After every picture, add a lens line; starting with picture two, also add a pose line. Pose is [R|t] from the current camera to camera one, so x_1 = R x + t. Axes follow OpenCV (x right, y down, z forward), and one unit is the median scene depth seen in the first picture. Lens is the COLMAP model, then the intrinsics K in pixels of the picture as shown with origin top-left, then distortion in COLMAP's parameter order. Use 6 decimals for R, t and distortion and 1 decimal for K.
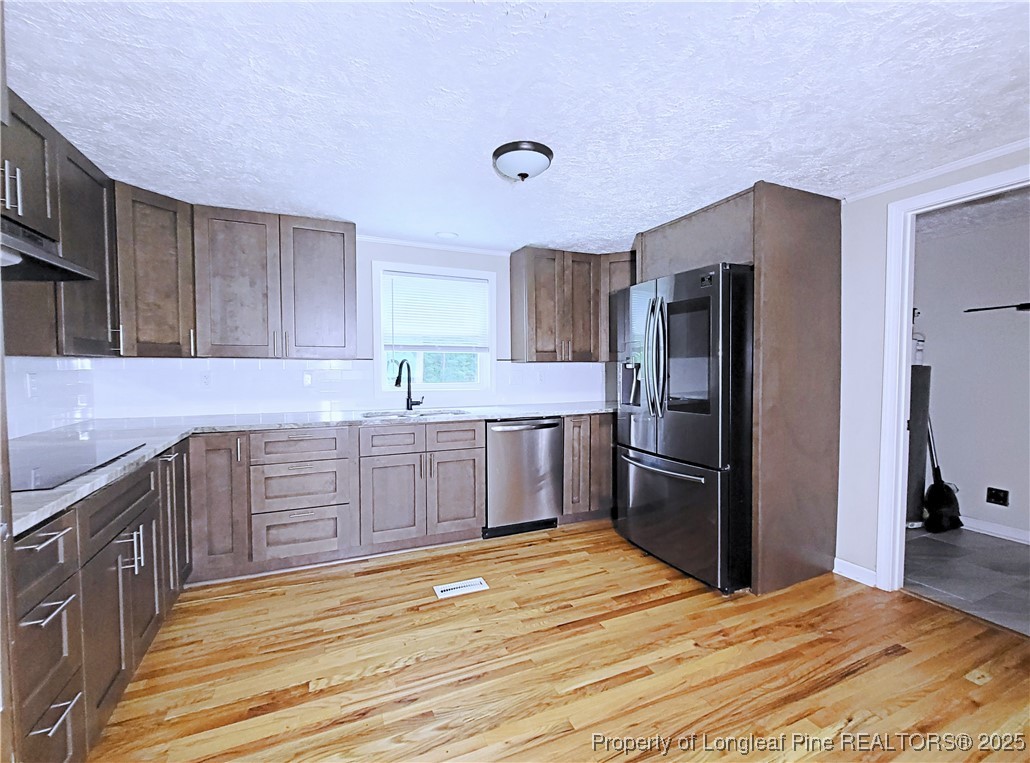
lens RADIAL K [[446.6, 0, 517.3], [0, 446.6, 385.4], [0, 0, 1]] dist [-0.001998, -0.000267]
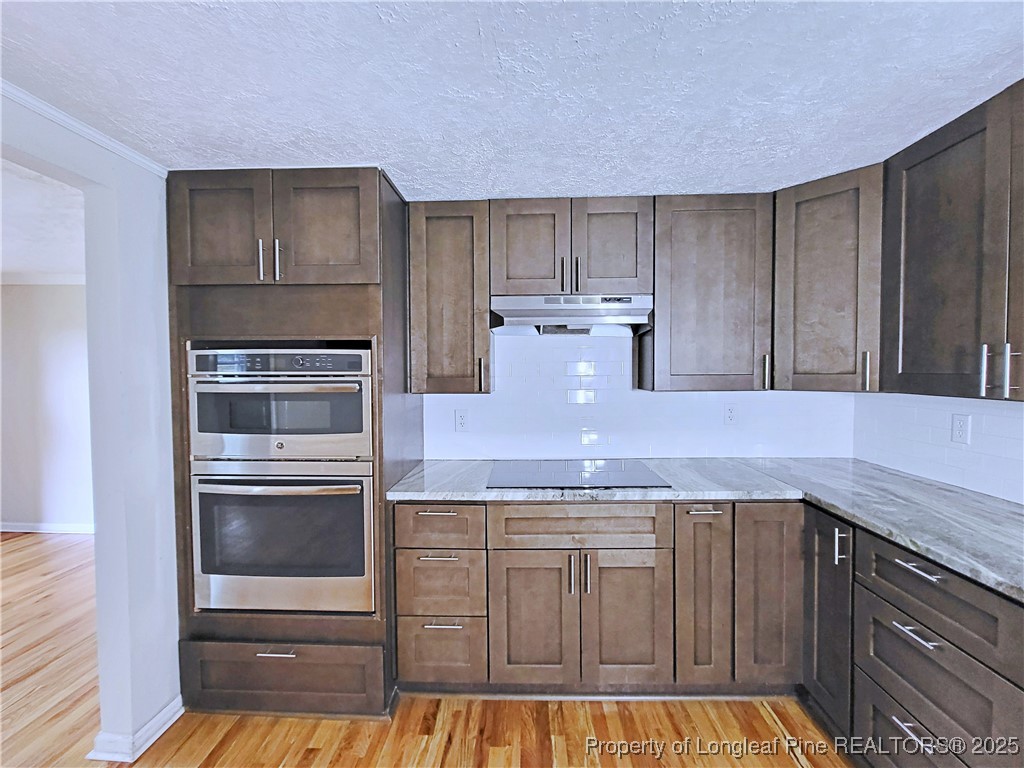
lens RADIAL K [[444.0, 0, 510.0], [0, 444.0, 386.8], [0, 0, 1]] dist [-0.001998, -0.000267]
pose [[-0.434460, 0.037592, -0.899906, 0.110689], [-0.035859, 0.997615, 0.058986, -0.089357], [0.899977, 0.057897, -0.432076, 0.777659]]
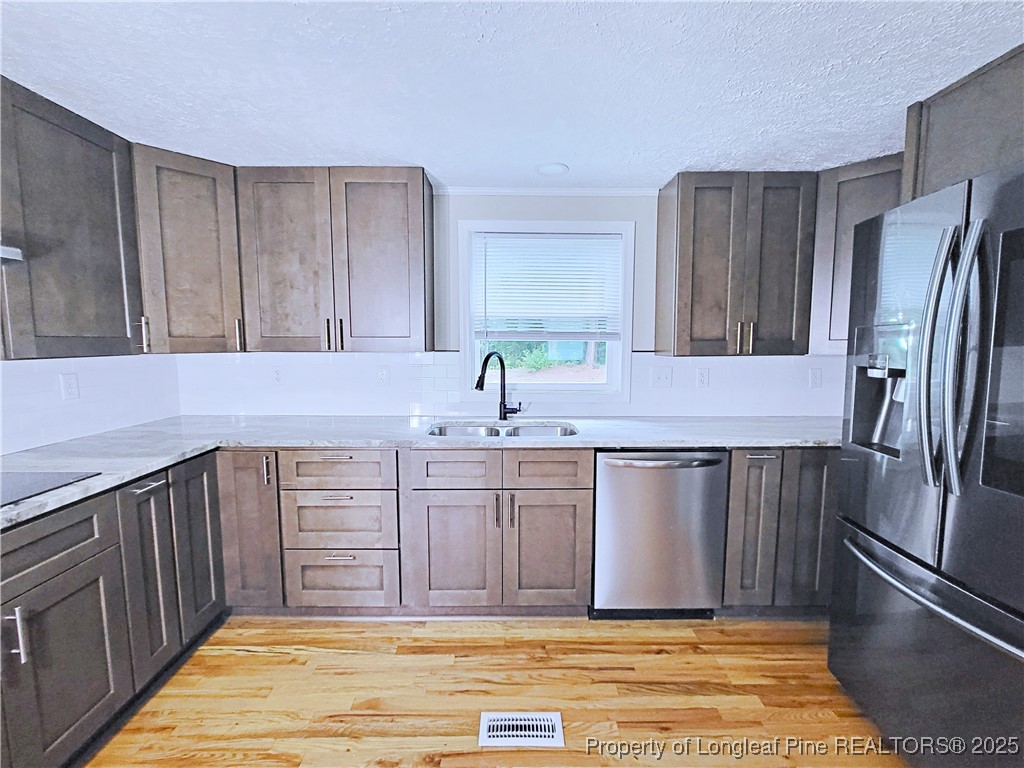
lens RADIAL K [[444.0, 0, 512.3], [0, 444.0, 385.5], [0, 0, 1]] dist [-0.001998, -0.000267]
pose [[0.916852, 0.040274, -0.397190, 0.083653], [-0.018791, 0.998149, 0.057834, -0.056606], [0.398784, -0.045562, 0.915912, 0.420120]]
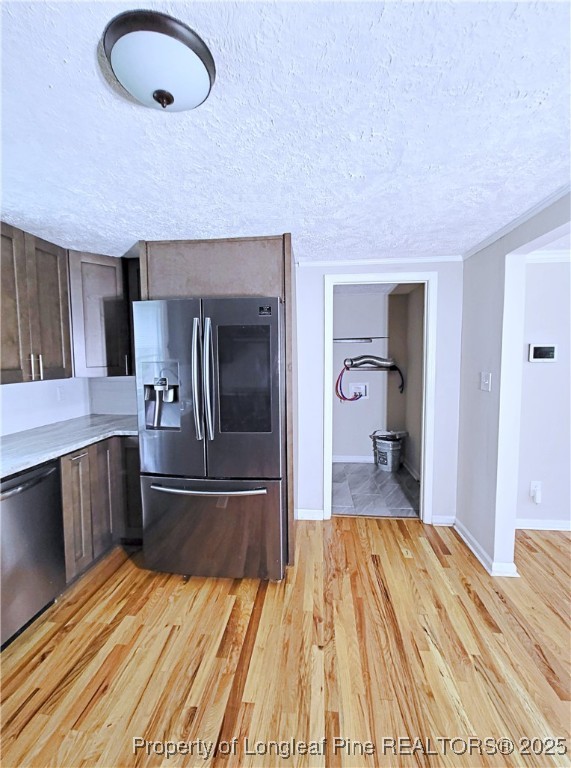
lens RADIAL K [[333.0, 0, 283.5], [0, 333.0, 383.4], [0, 0, 1]] dist [-0.001998, -0.000267]
pose [[0.499923, -0.061506, 0.863883, -0.231458], [0.039563, 0.998056, 0.048164, -0.083104], [-0.865166, 0.010100, 0.501385, 0.488626]]
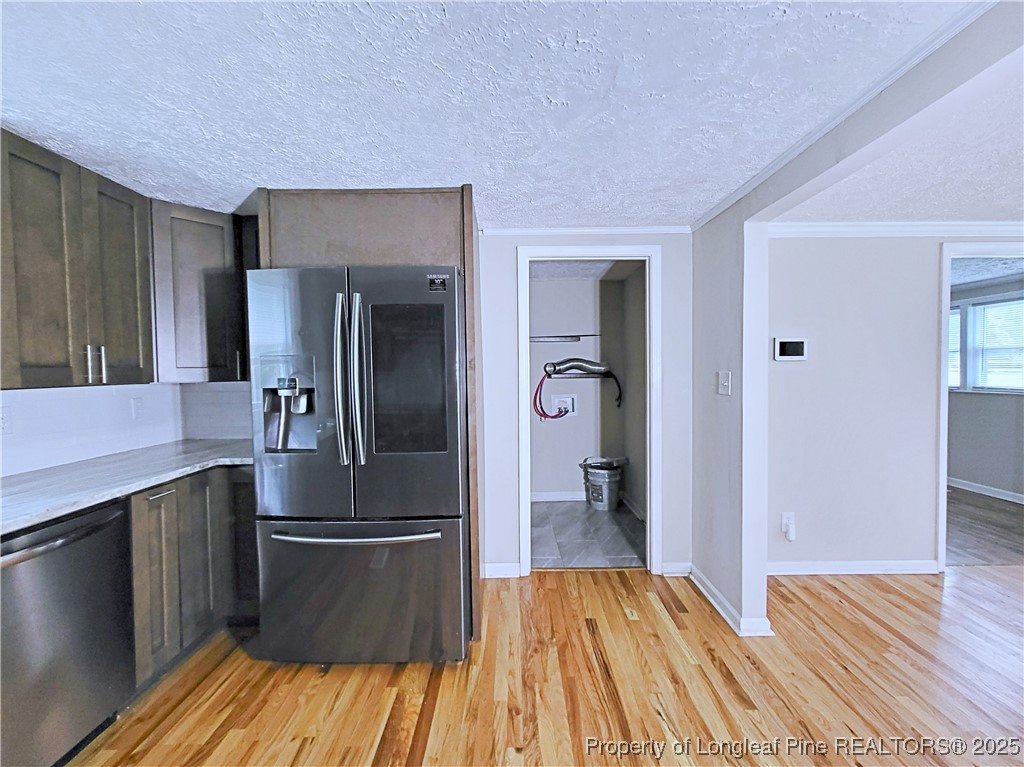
lens RADIAL K [[444.0, 0, 509.8], [0, 444.0, 385.7], [0, 0, 1]] dist [-0.001998, -0.000267]
pose [[0.408610, -0.031665, 0.912160, -0.218577], [0.046593, 0.998819, 0.013801, -0.052130], [-0.911519, 0.036861, 0.409603, 0.496385]]
